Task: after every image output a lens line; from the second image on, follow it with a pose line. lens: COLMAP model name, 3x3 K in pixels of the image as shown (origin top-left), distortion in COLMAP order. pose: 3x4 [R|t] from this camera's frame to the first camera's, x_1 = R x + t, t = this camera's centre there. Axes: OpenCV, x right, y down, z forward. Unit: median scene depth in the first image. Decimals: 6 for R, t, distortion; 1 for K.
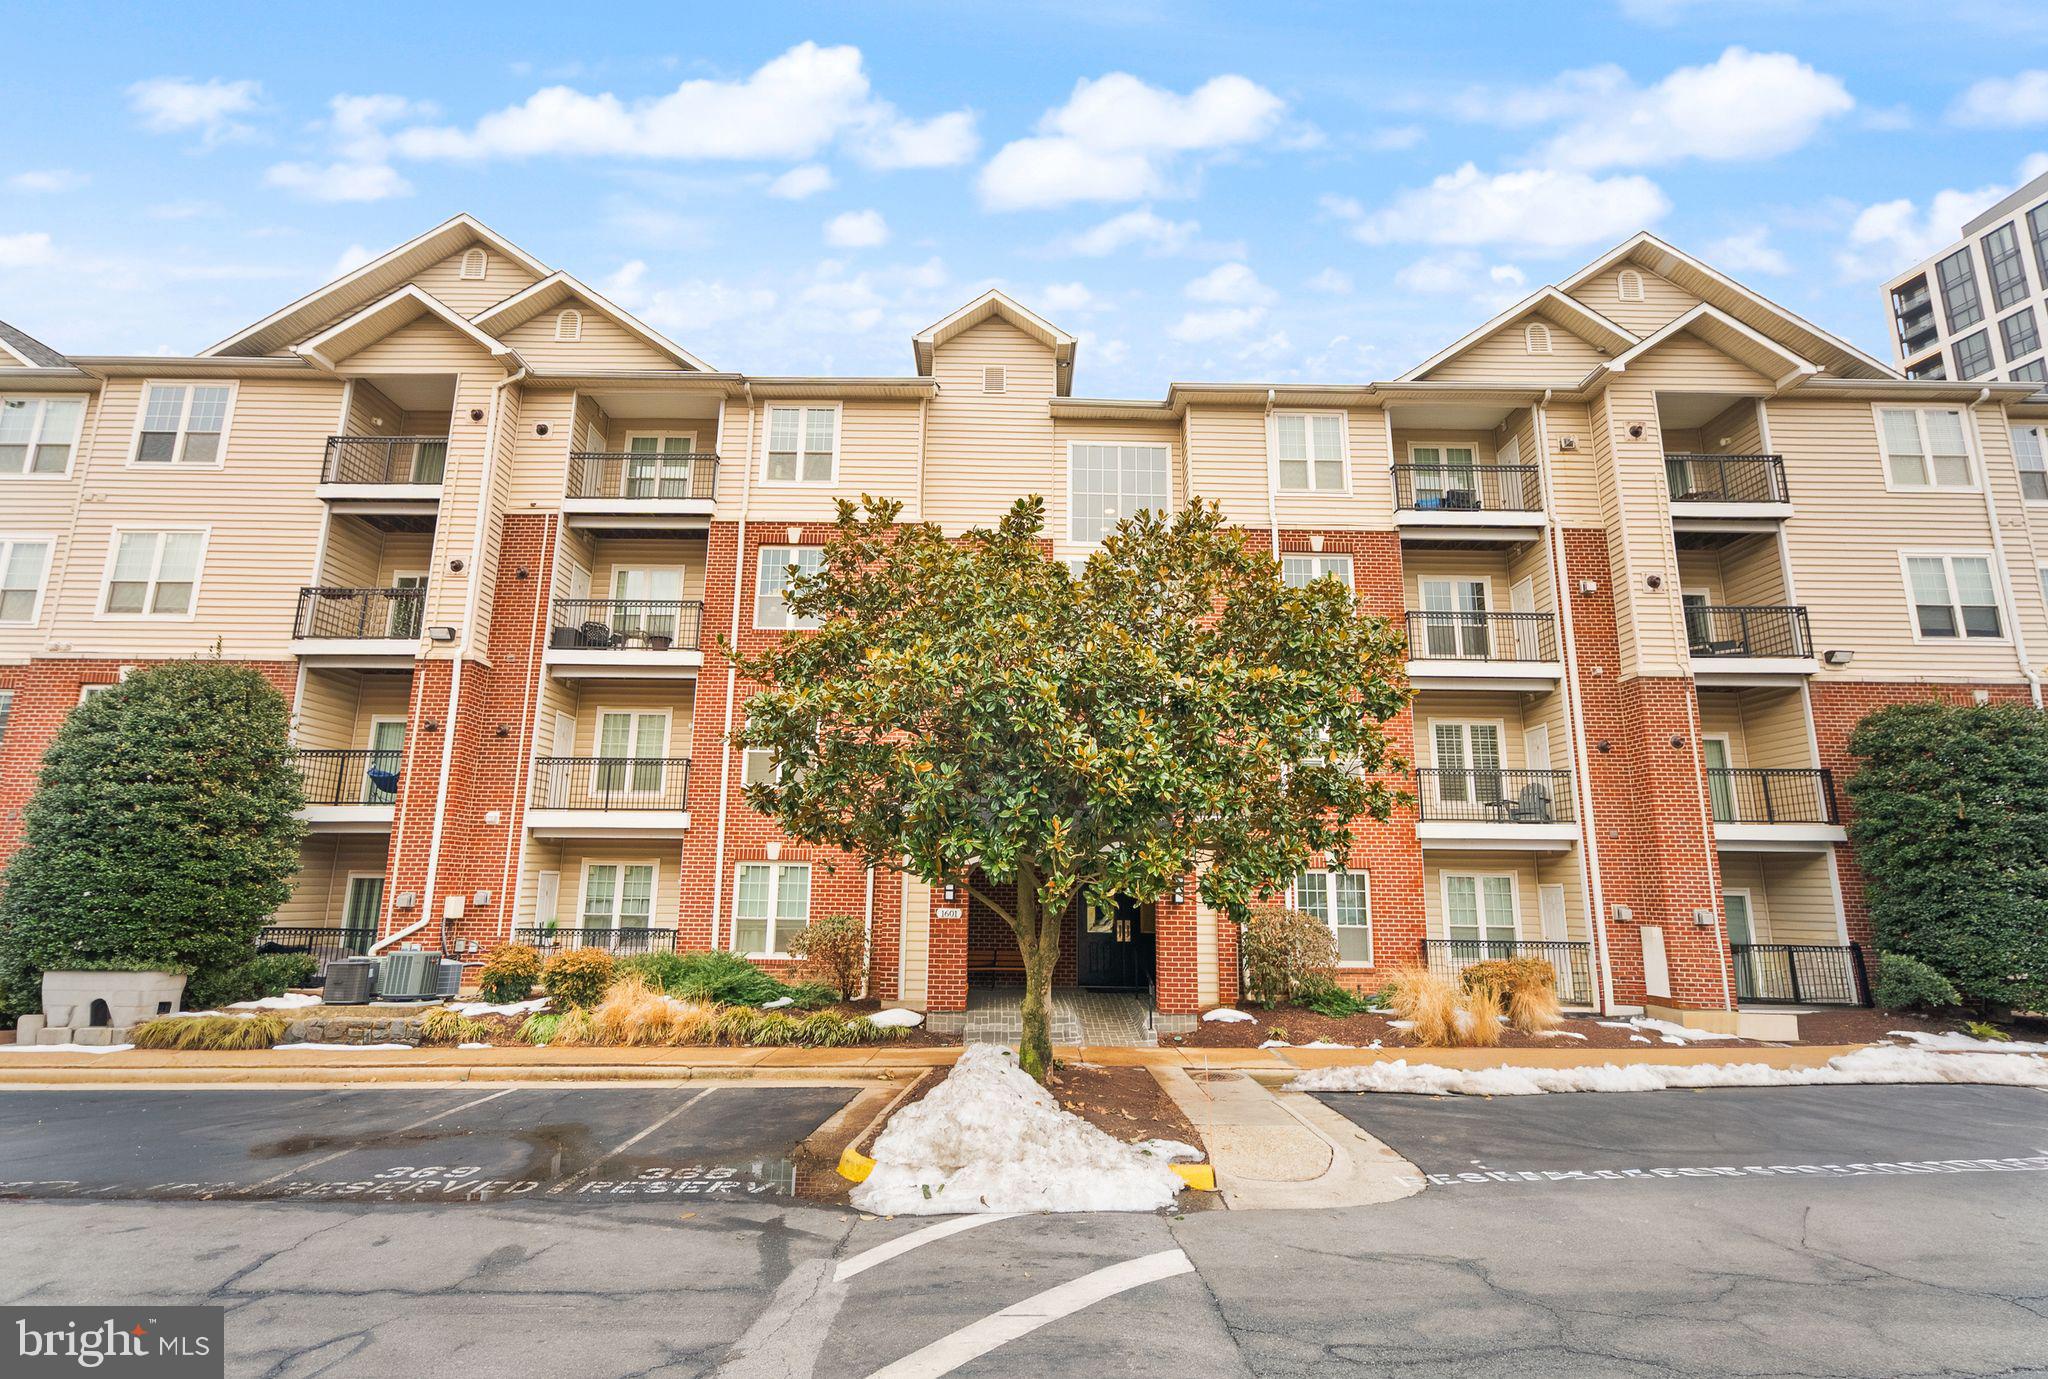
lens RADIAL K [[952.6, 0, 1008.4], [0, 952.6, 736.4], [0, 0, 1]] dist [0.001447, -0.000541]
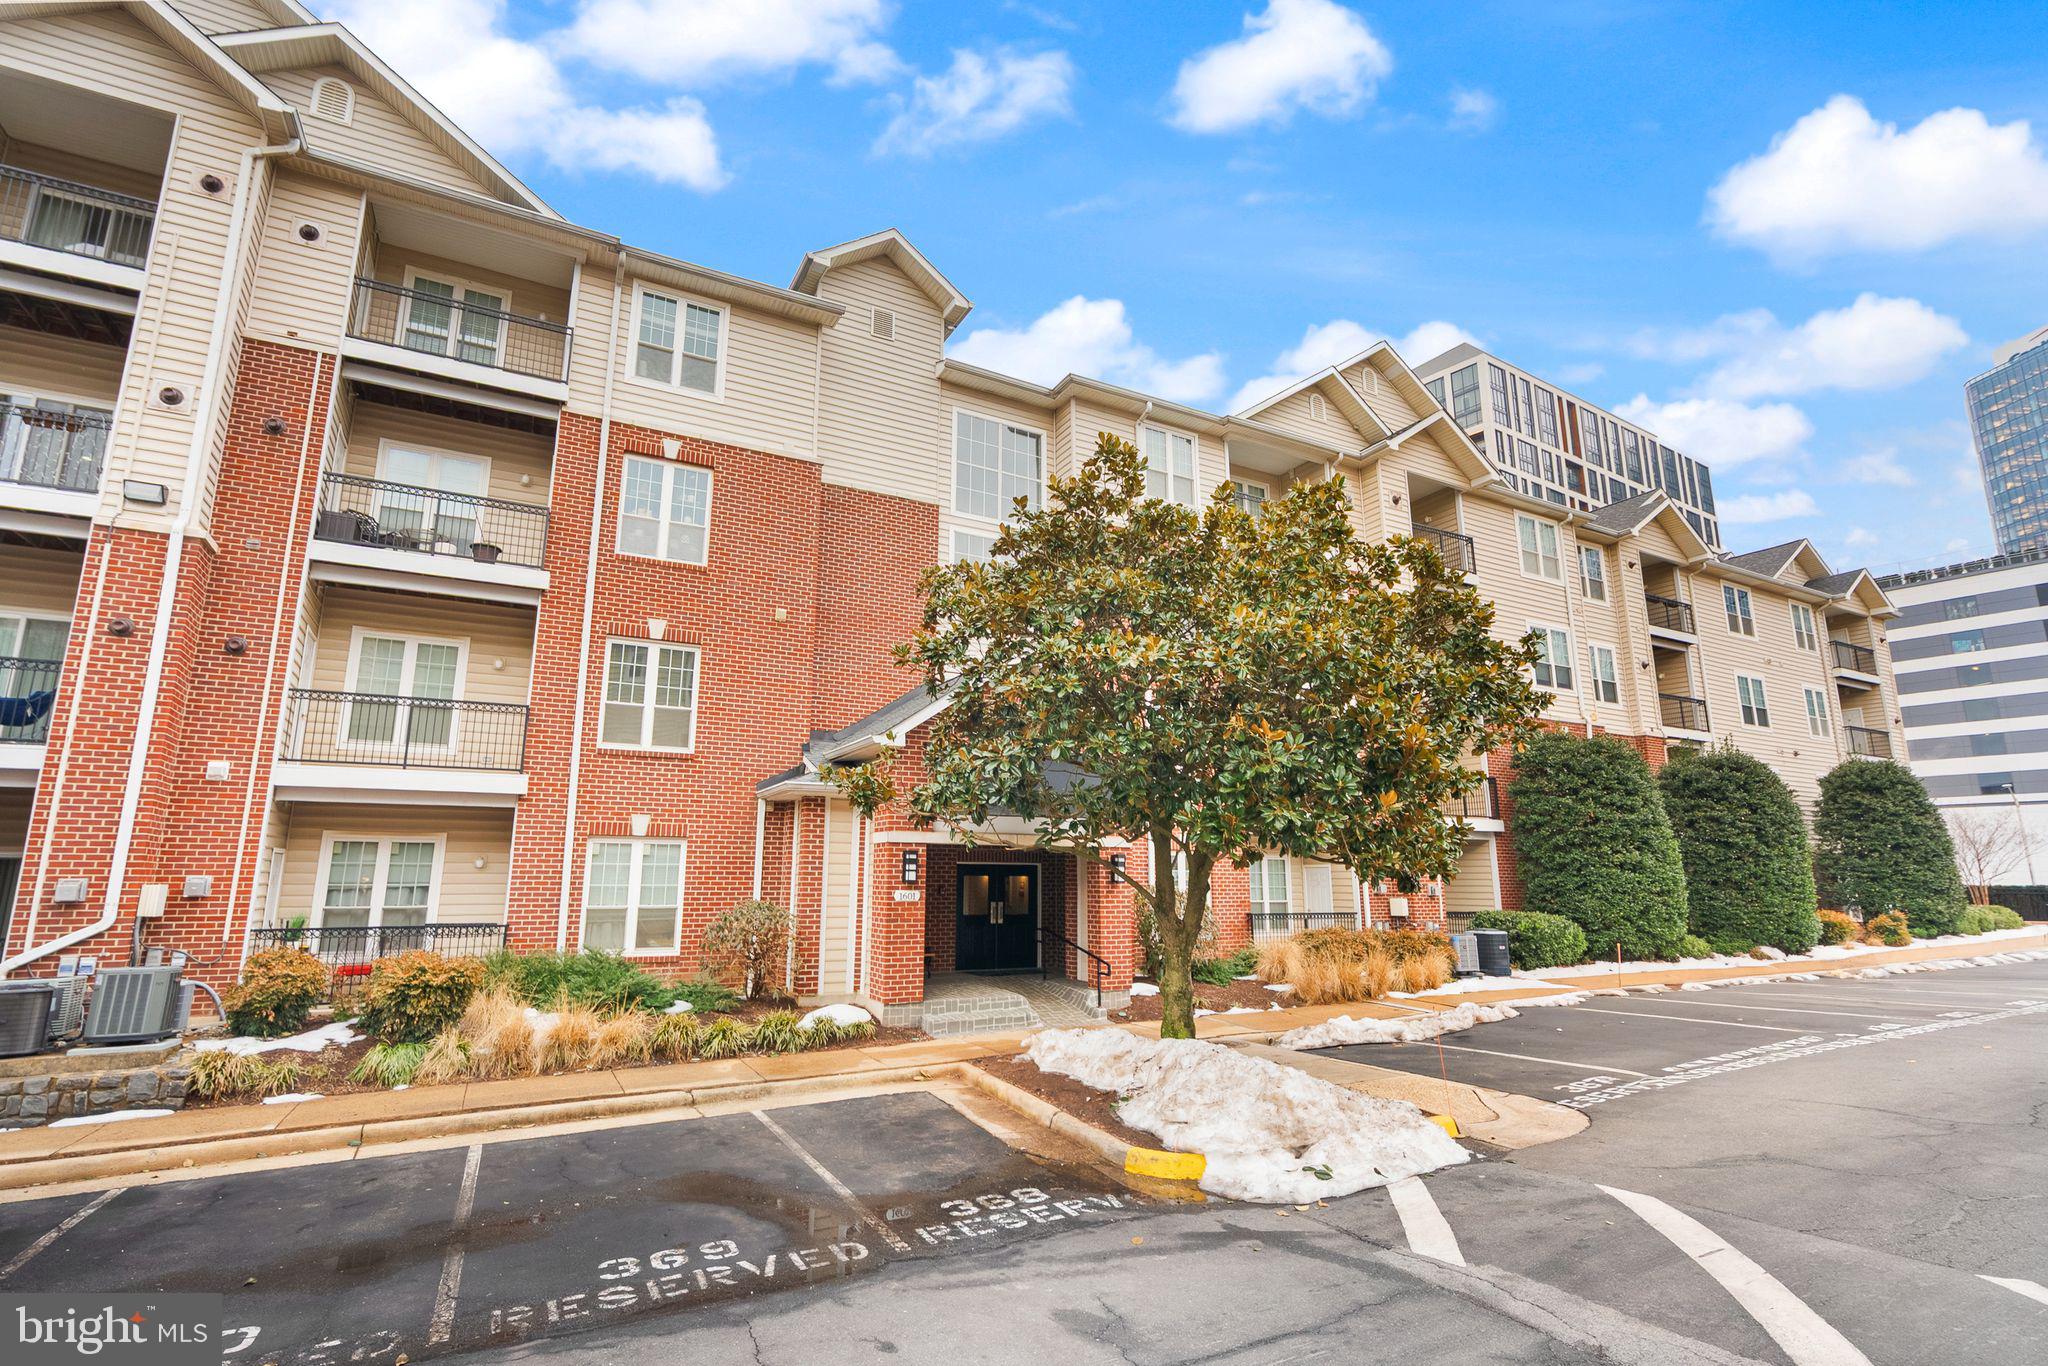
lens RADIAL K [[963.4, 0, 1013.0], [0, 963.4, 719.2], [0, 0, 1]] dist [0.001378, 0.000667]
pose [[0.884748, 0.068183, 0.461055, -0.351899], [-0.067701, 0.997550, -0.017607, 0.021509], [-0.461126, -0.015636, 0.887197, 0.112537]]
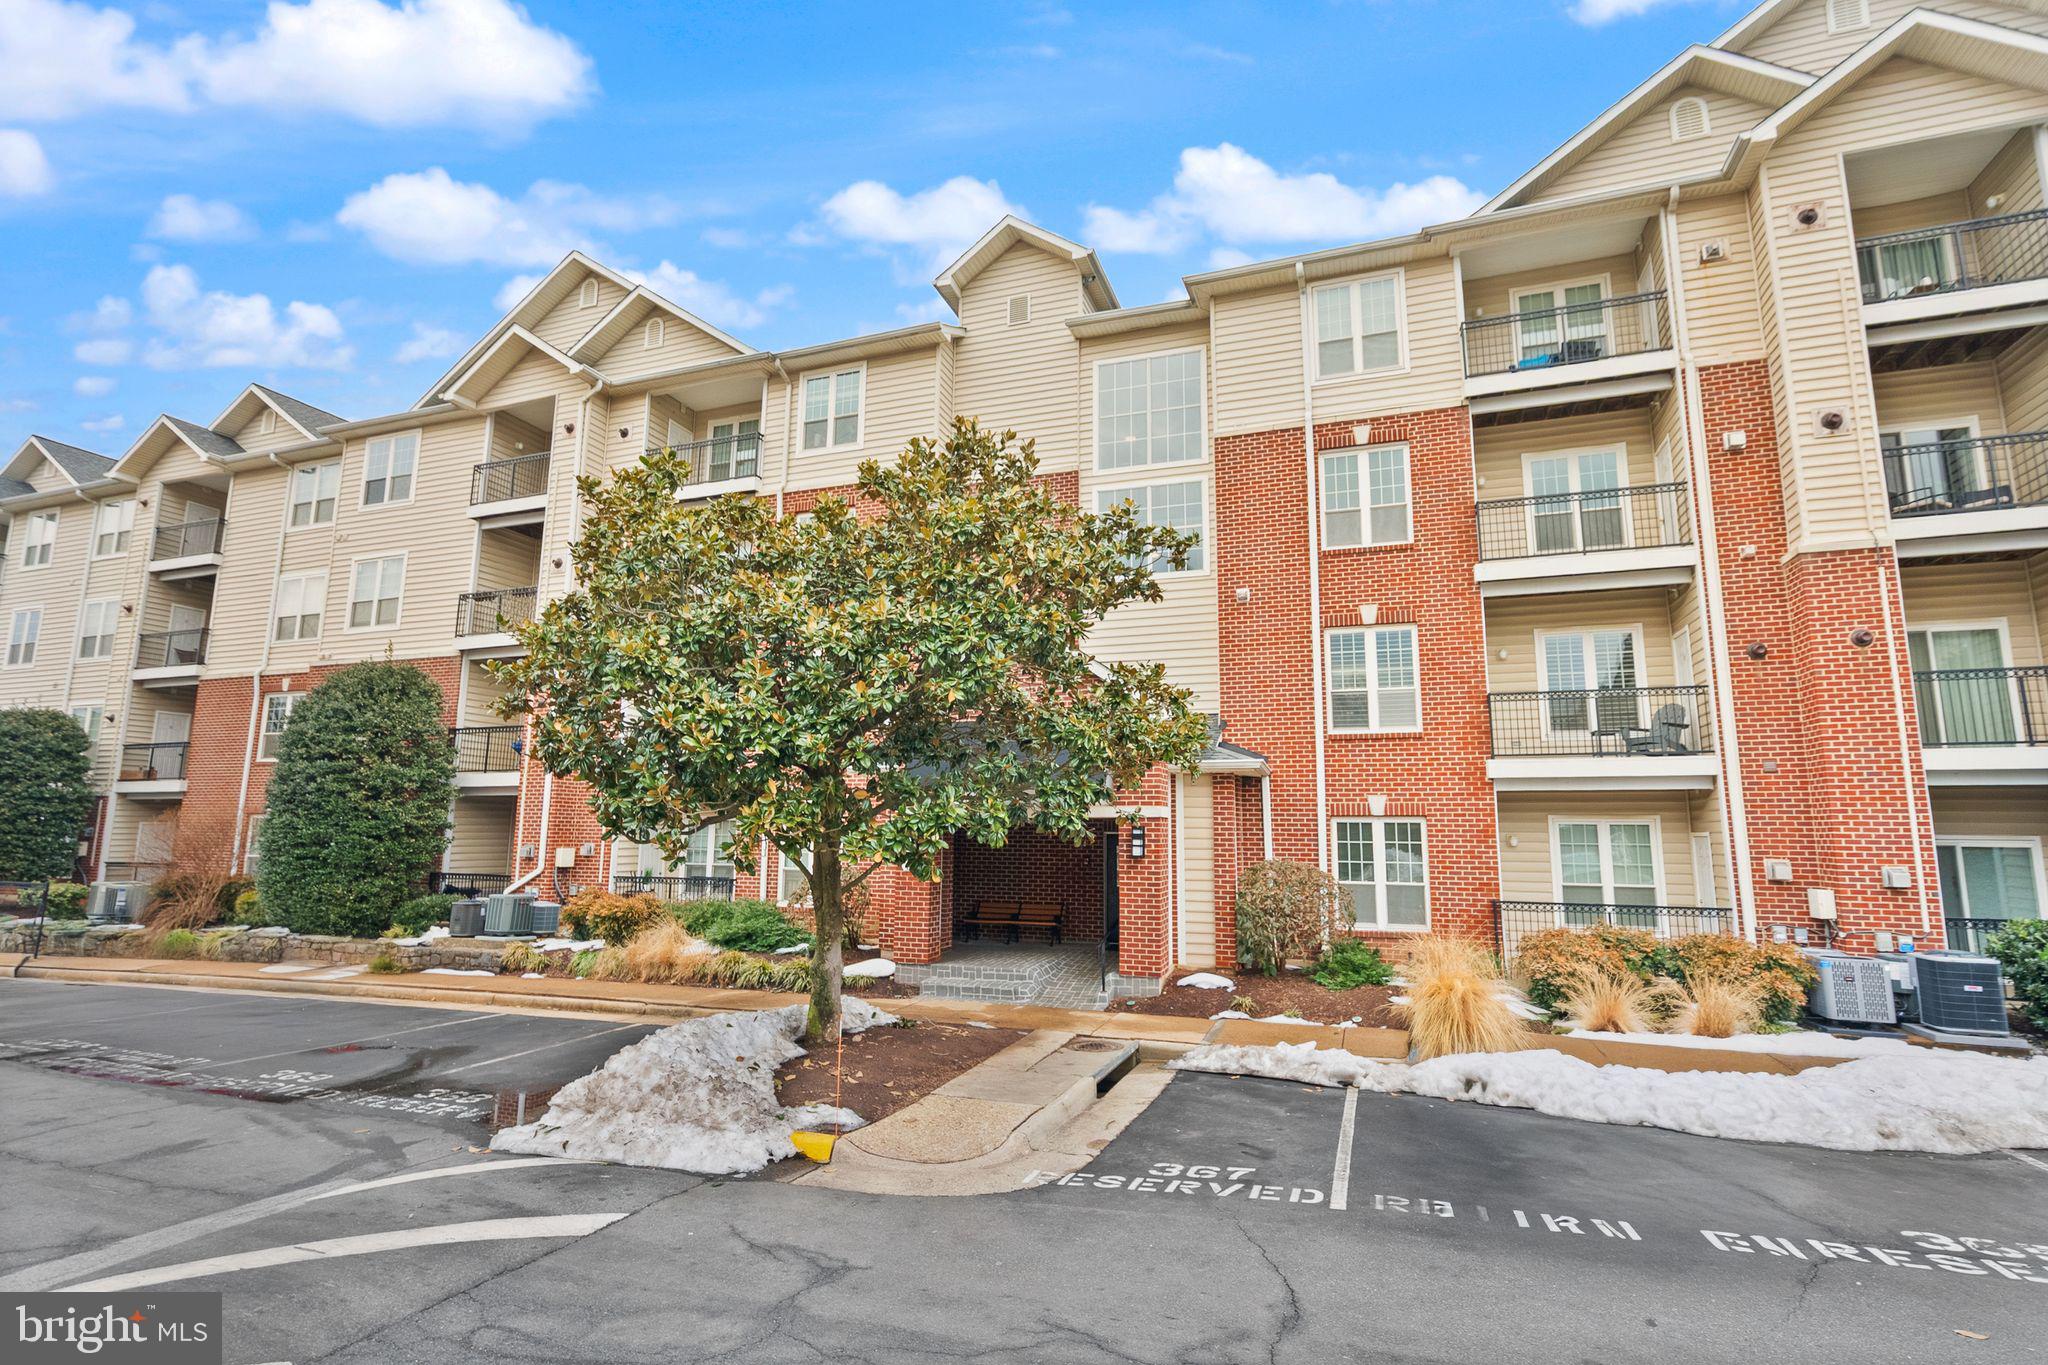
lens RADIAL K [[963.4, 0, 1013.0], [0, 963.4, 718.7], [0, 0, 1]] dist [0.001378, 0.000667]
pose [[0.939069, -0.045225, -0.340740, 0.329153], [0.057684, 0.997983, 0.026515, 0.009811], [0.338854, -0.044555, 0.939784, 0.081598]]
